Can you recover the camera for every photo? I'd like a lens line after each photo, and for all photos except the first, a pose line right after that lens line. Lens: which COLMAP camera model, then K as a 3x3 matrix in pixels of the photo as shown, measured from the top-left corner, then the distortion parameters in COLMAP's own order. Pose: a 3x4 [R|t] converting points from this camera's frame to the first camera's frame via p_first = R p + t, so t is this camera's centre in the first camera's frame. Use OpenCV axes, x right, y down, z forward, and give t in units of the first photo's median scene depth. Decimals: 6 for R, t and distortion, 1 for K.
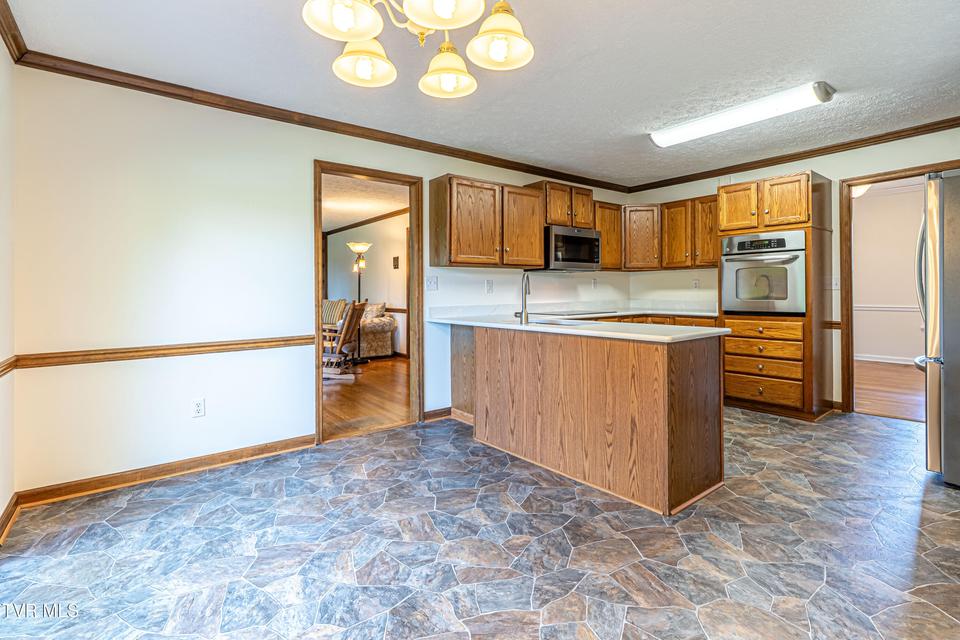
lens RADIAL K [[459.2, 0, 479.5], [0, 459.2, 281.7], [0, 0, 1]] dist [0.020401, -0.000381]
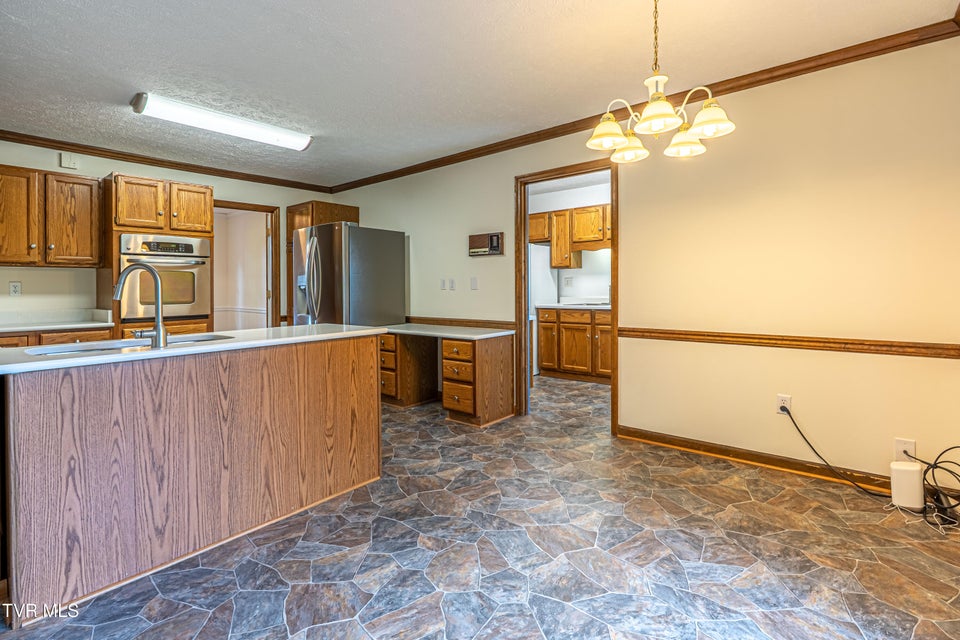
lens RADIAL K [[447.2, 0, 477.3], [0, 447.2, 293.8], [0, 0, 1]] dist [-0.003095, -0.000412]
pose [[-0.201194, 0.001915, 0.979550, -0.703128], [-0.003806, 0.999989, -0.002737, 0.027340], [-0.979544, -0.004279, -0.201185, 0.885672]]
